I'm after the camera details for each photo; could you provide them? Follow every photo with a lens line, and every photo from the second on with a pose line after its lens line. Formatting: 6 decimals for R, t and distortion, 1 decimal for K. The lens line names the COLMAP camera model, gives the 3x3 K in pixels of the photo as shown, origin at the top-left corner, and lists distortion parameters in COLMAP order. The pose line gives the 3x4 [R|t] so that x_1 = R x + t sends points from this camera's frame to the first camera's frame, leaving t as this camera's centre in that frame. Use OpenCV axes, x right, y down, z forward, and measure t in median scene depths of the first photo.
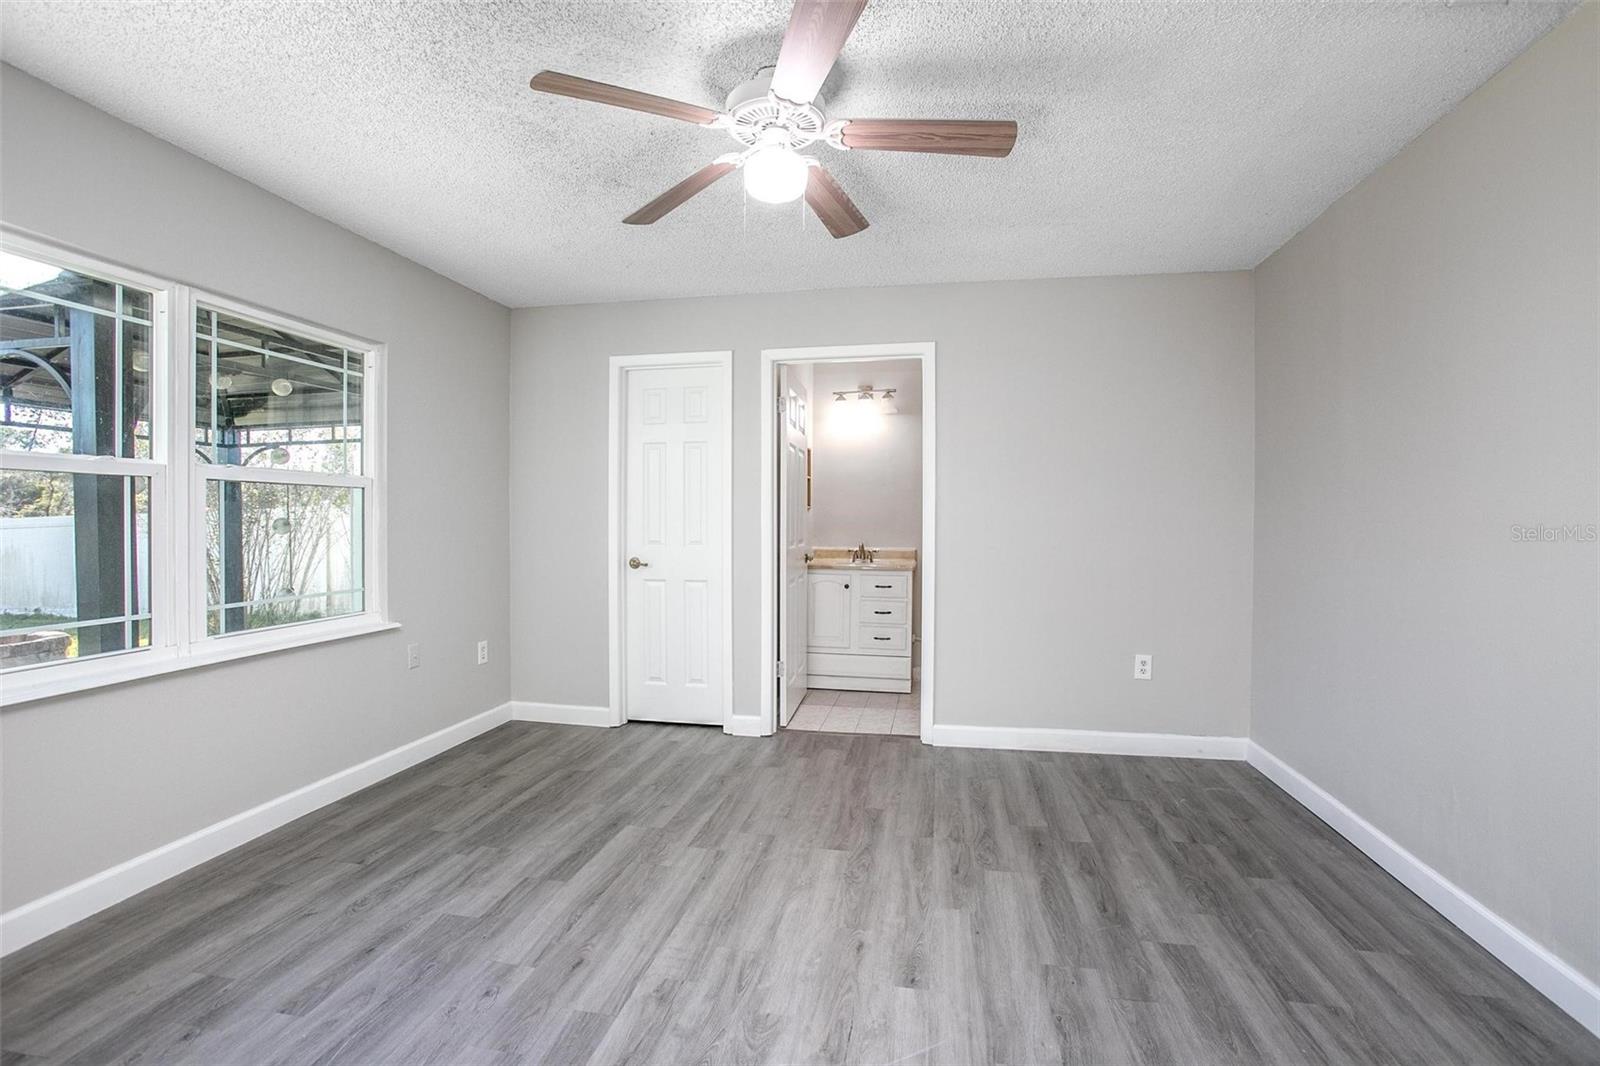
lens RADIAL K [[728.4, 0, 795.2], [0, 728.4, 529.6], [0, 0, 1]] dist [-0.032771, 0.007764]
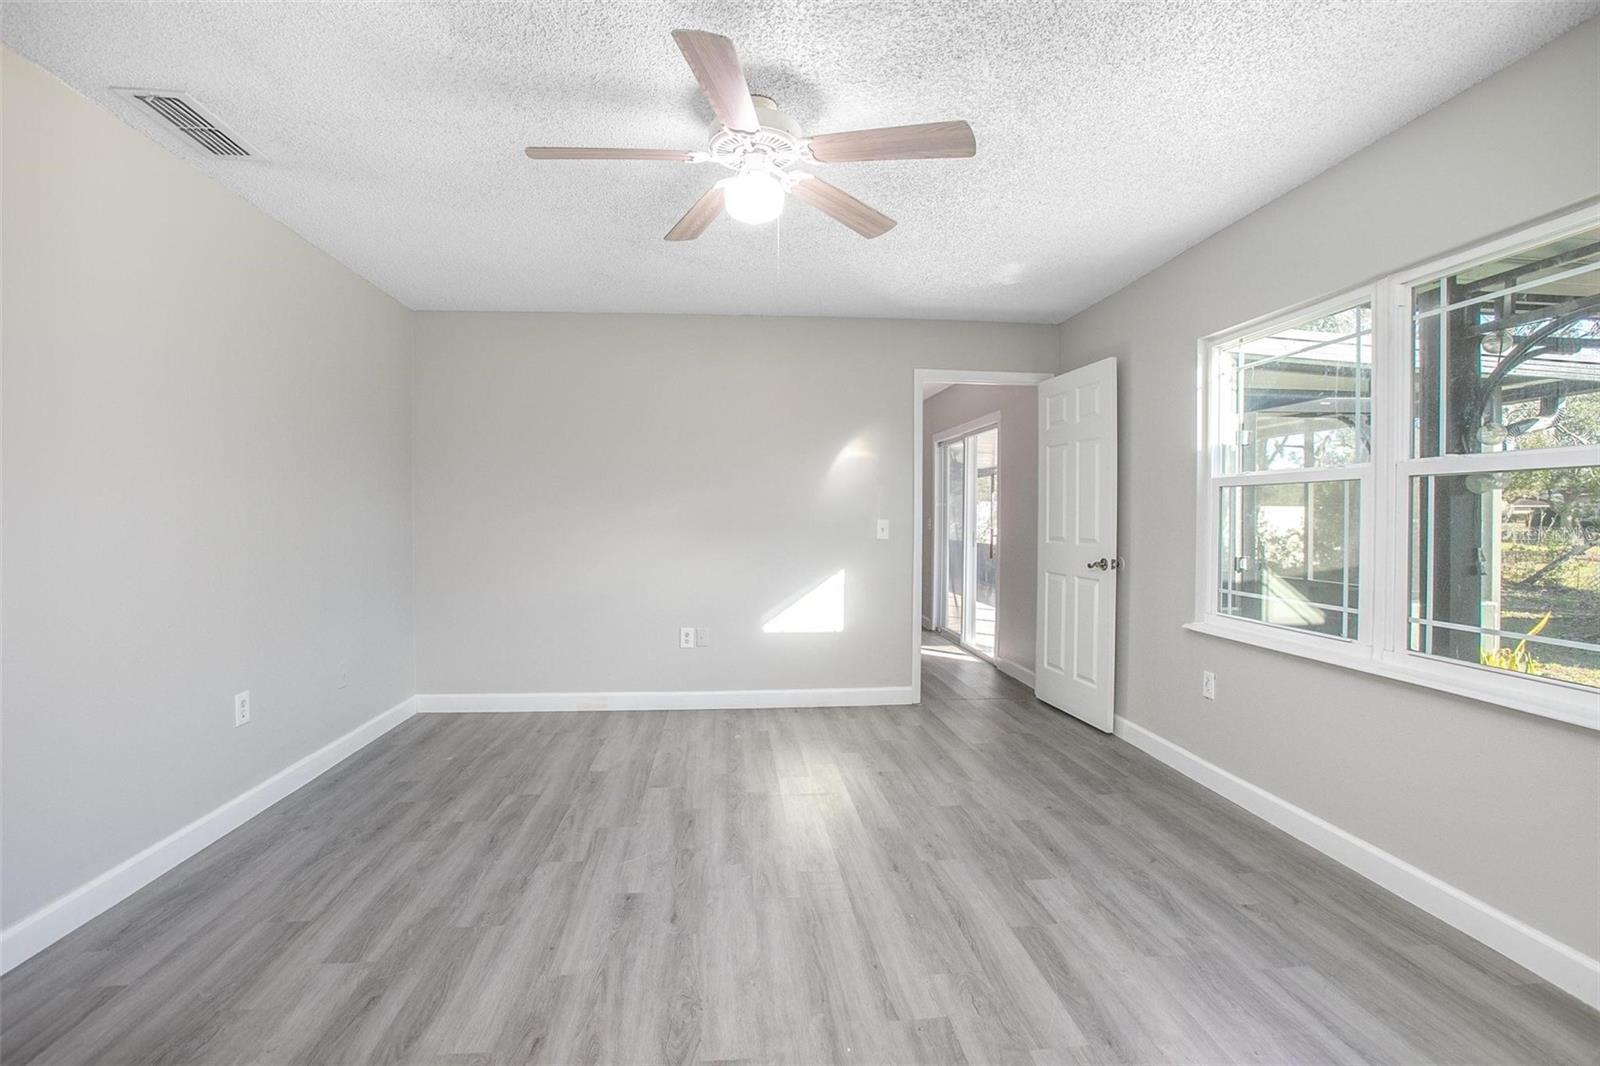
lens RADIAL K [[728.4, 0, 792.7], [0, 728.4, 521.8], [0, 0, 1]] dist [-0.032771, 0.007764]
pose [[-0.959407, -0.002010, -0.282019, 0.209082], [-0.009013, 0.999682, 0.023536, -0.031288], [0.281882, 0.025122, -0.959120, 1.929321]]
